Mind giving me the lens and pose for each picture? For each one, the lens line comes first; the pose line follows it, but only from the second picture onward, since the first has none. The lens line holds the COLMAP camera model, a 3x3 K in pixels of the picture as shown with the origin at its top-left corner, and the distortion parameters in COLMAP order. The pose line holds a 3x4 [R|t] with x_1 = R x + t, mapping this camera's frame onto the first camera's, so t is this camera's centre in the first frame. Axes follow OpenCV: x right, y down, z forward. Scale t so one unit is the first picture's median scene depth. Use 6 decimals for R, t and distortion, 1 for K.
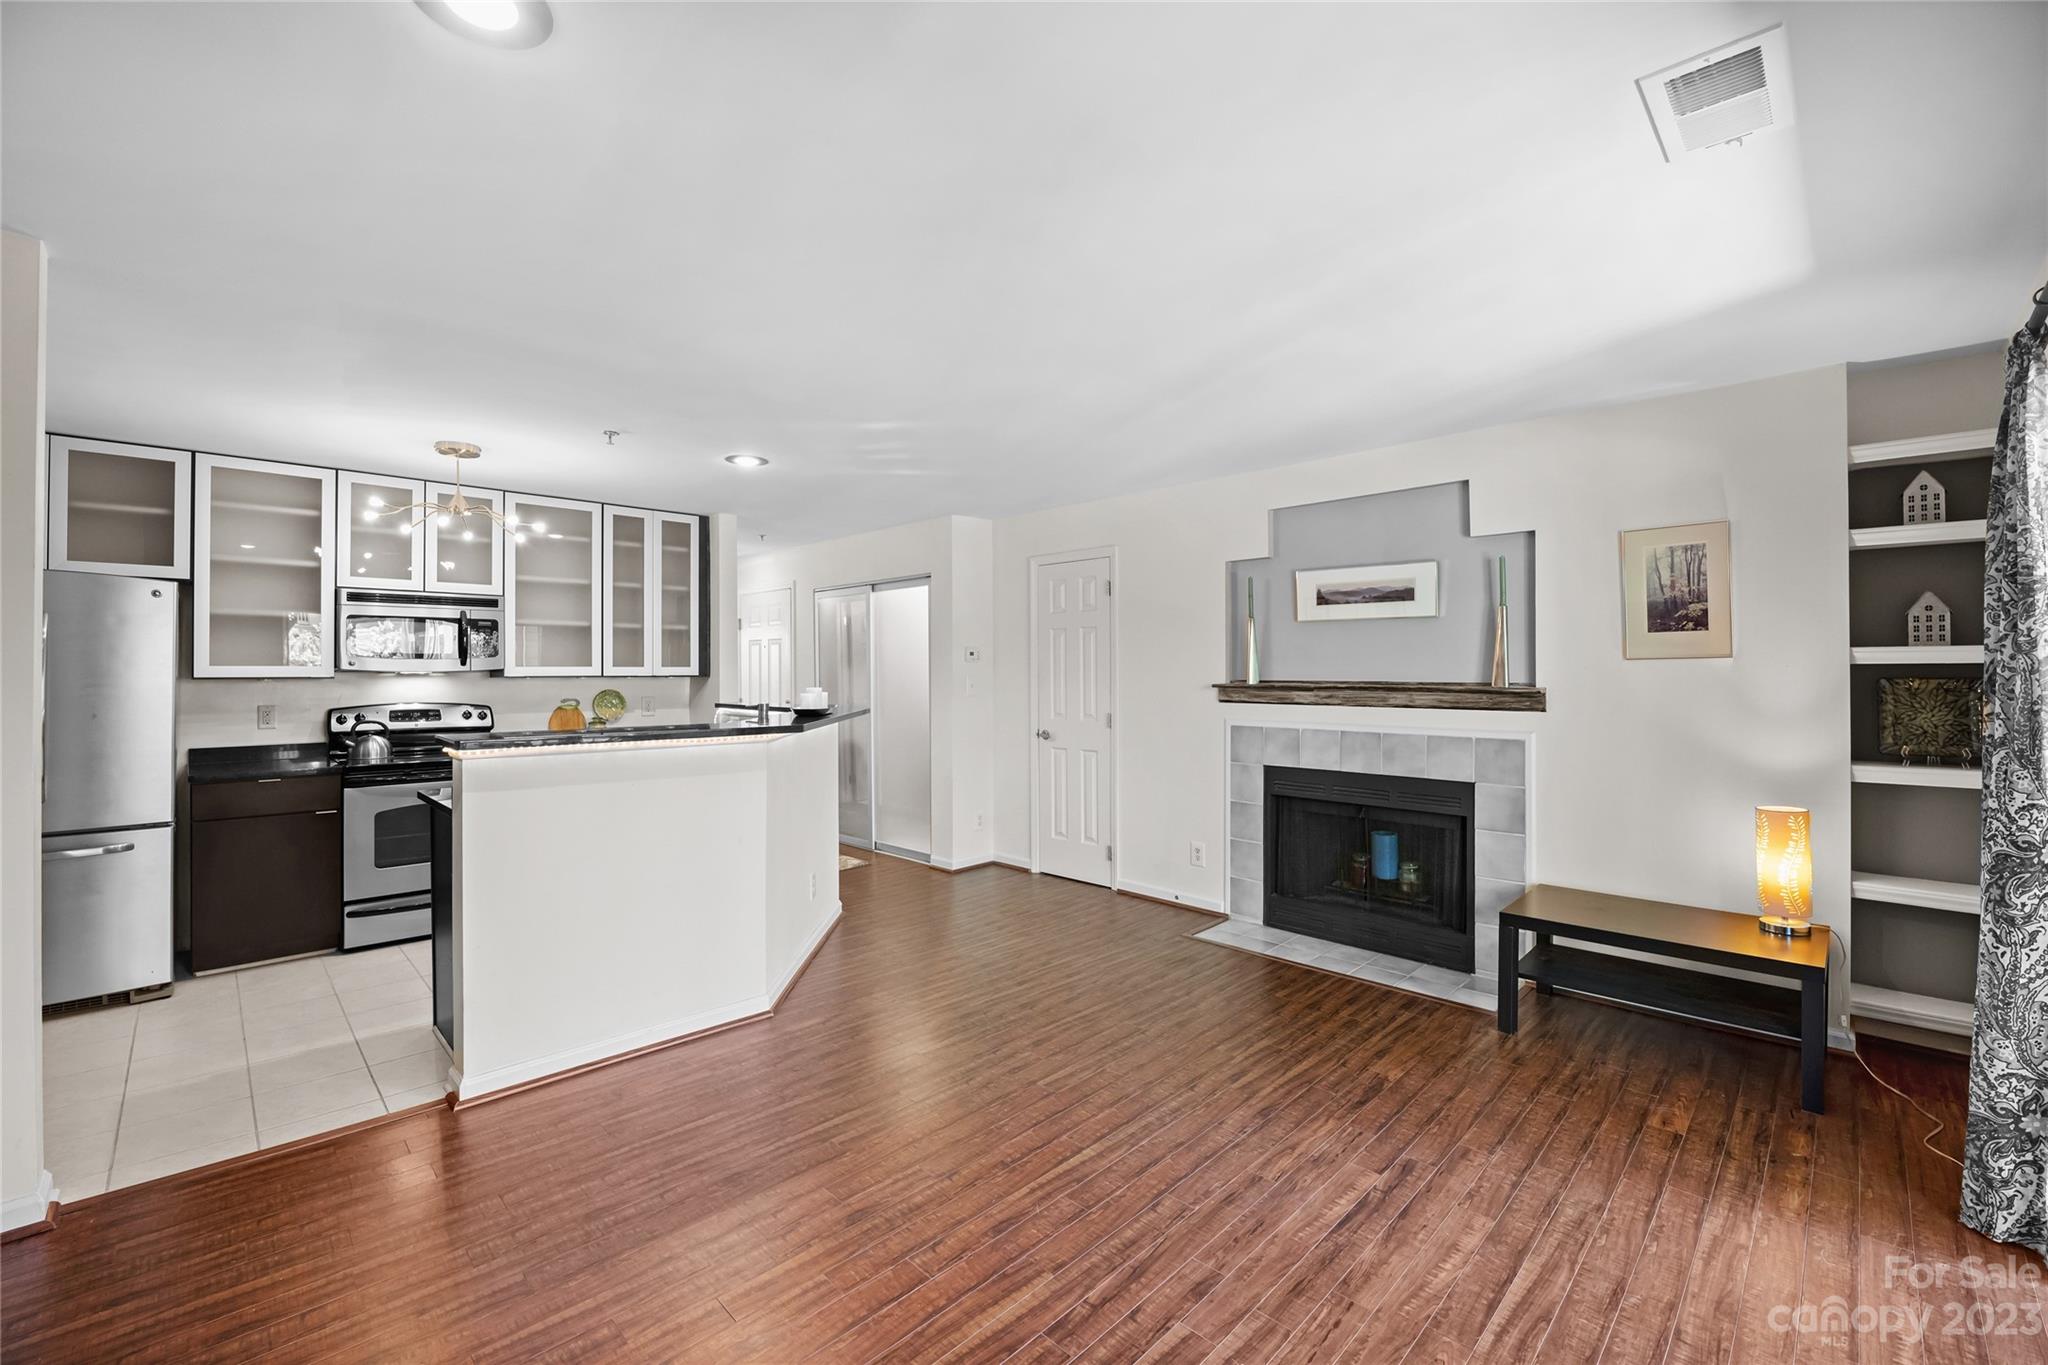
lens RADIAL K [[845.2, 0, 1015.6], [0, 845.2, 667.1], [0, 0, 1]] dist [-0.024957, 0.001238]
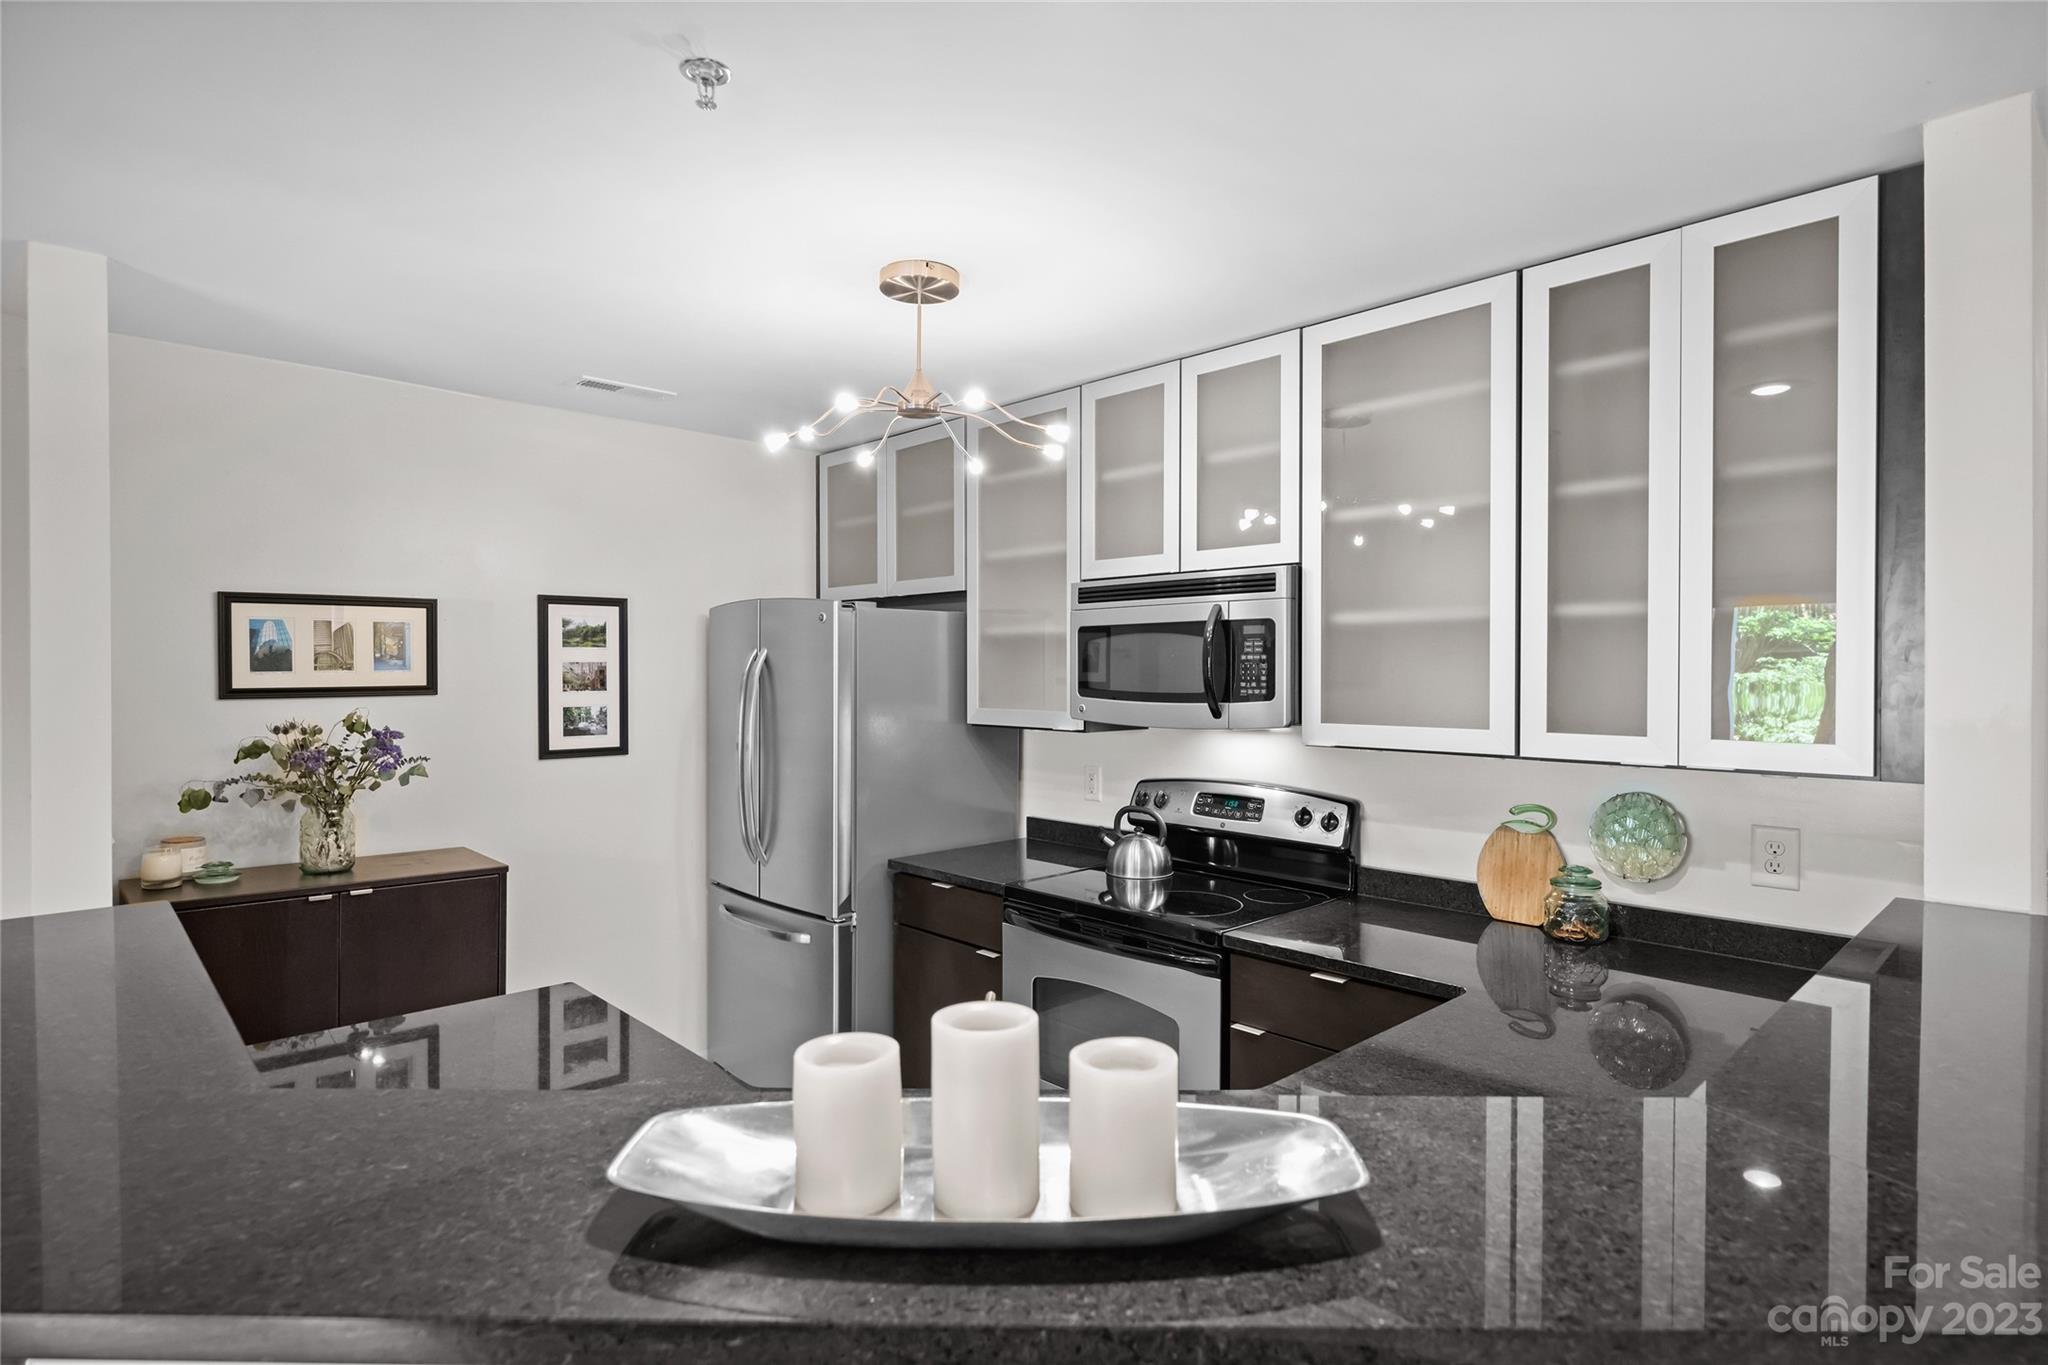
lens RADIAL K [[1054.1, 0, 1012.5], [0, 1054.1, 681.9], [0, 0, 1]] dist [-0.006671, 0.002761]
pose [[-0.022251, 0.015131, -0.999638, -0.058663], [0.004597, 0.999876, 0.015033, -0.039546], [0.999742, -0.004261, -0.022318, 1.098886]]
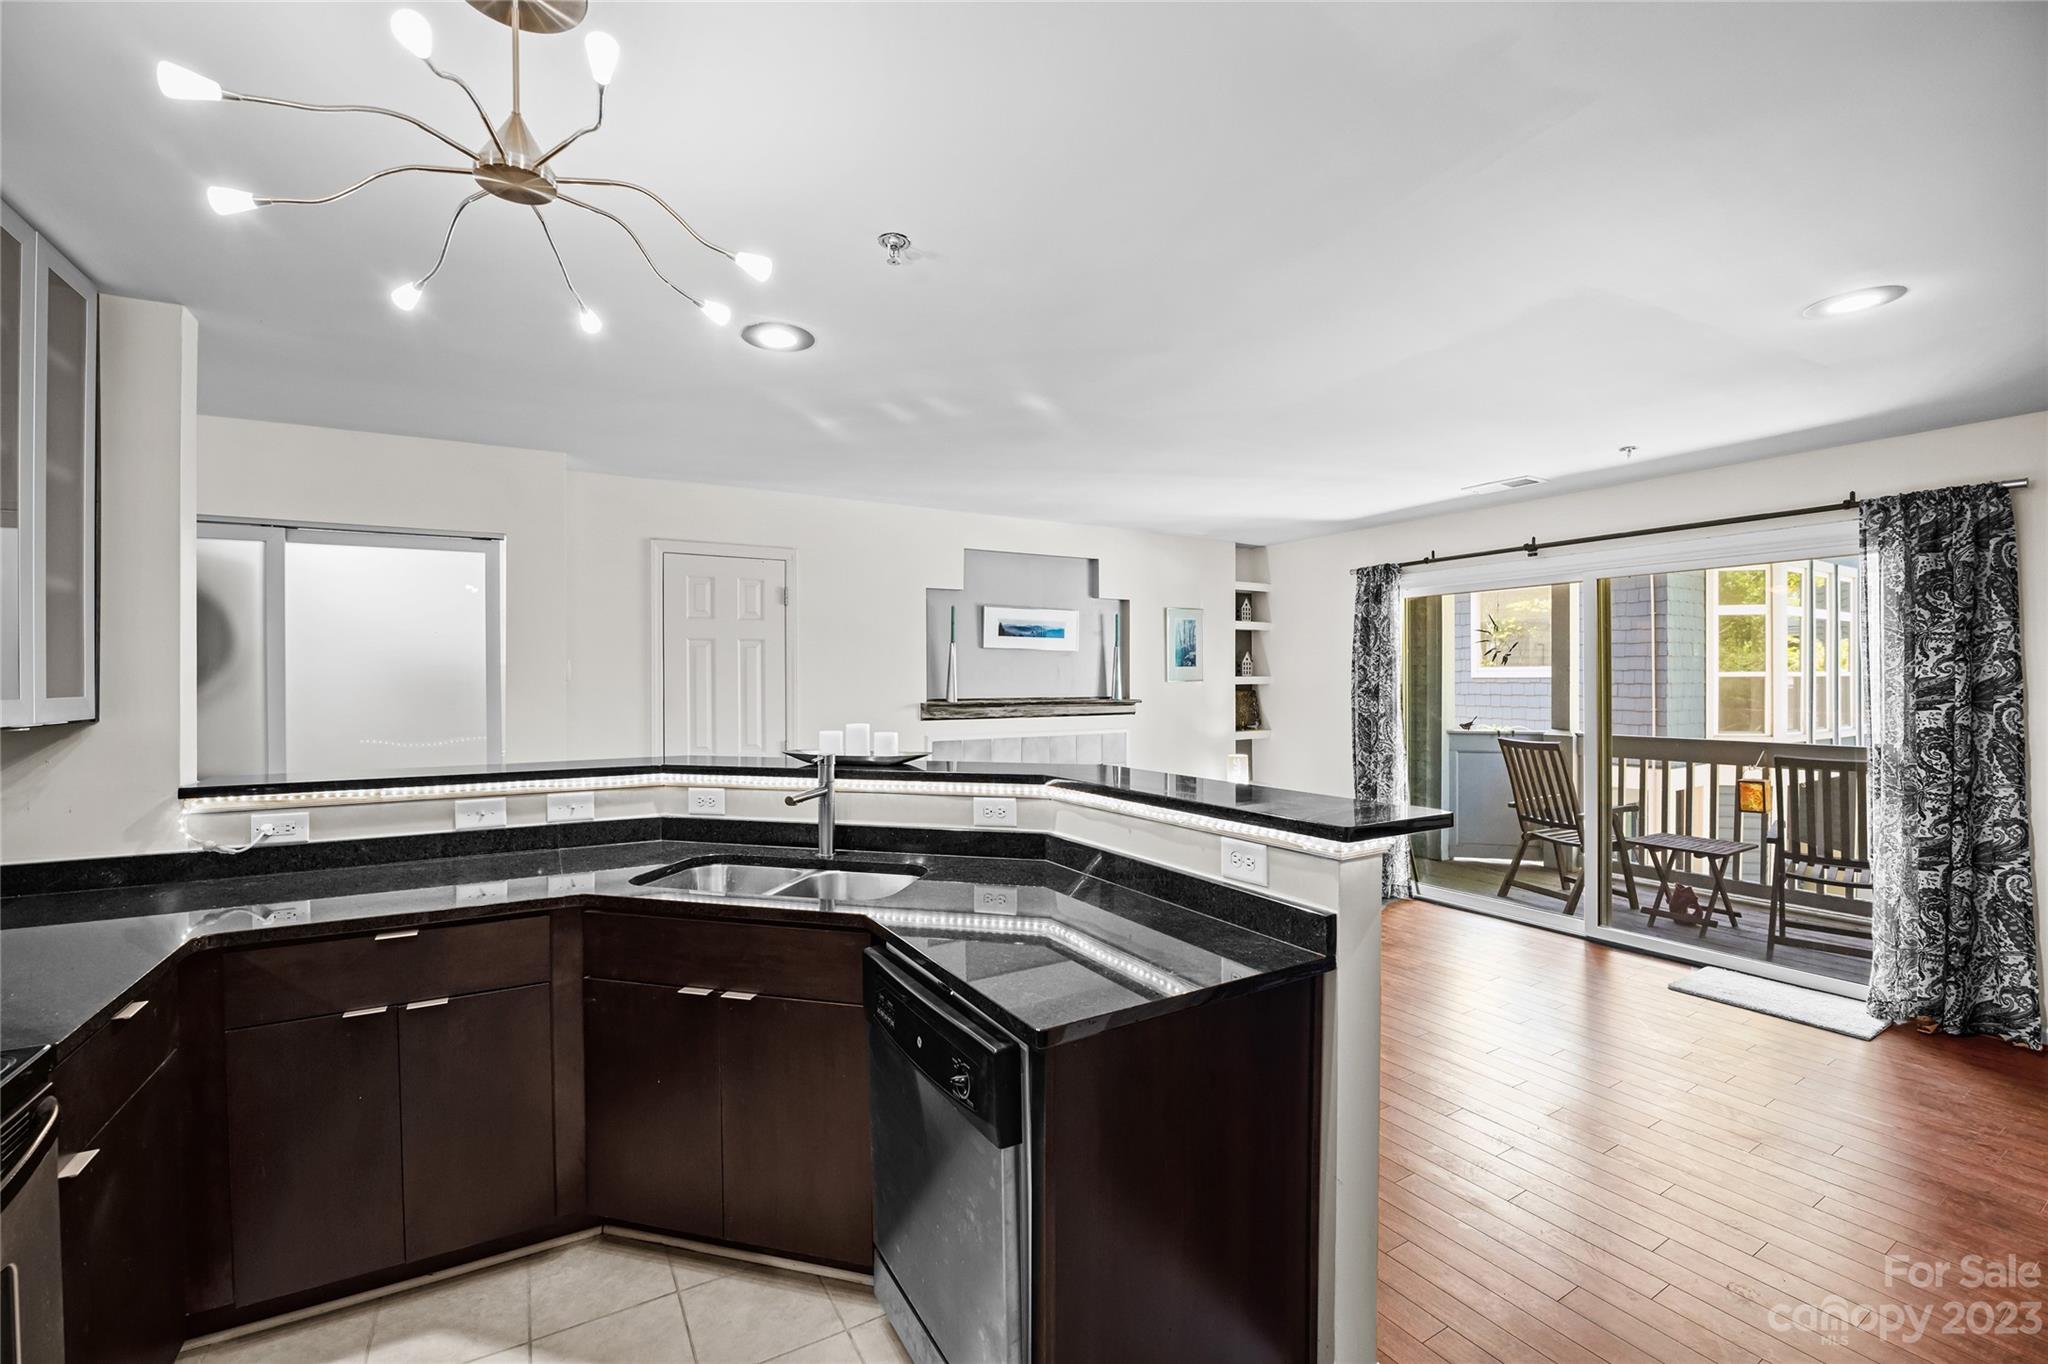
lens RADIAL K [[845.2, 0, 1004.2], [0, 845.2, 678.5], [0, 0, 1]] dist [-0.024957, 0.001238]
pose [[0.250720, 0.001627, 0.968058, -0.934384], [-0.001094, 0.999998, -0.001397, -0.011663], [-0.968059, -0.000709, 0.250721, 0.784880]]
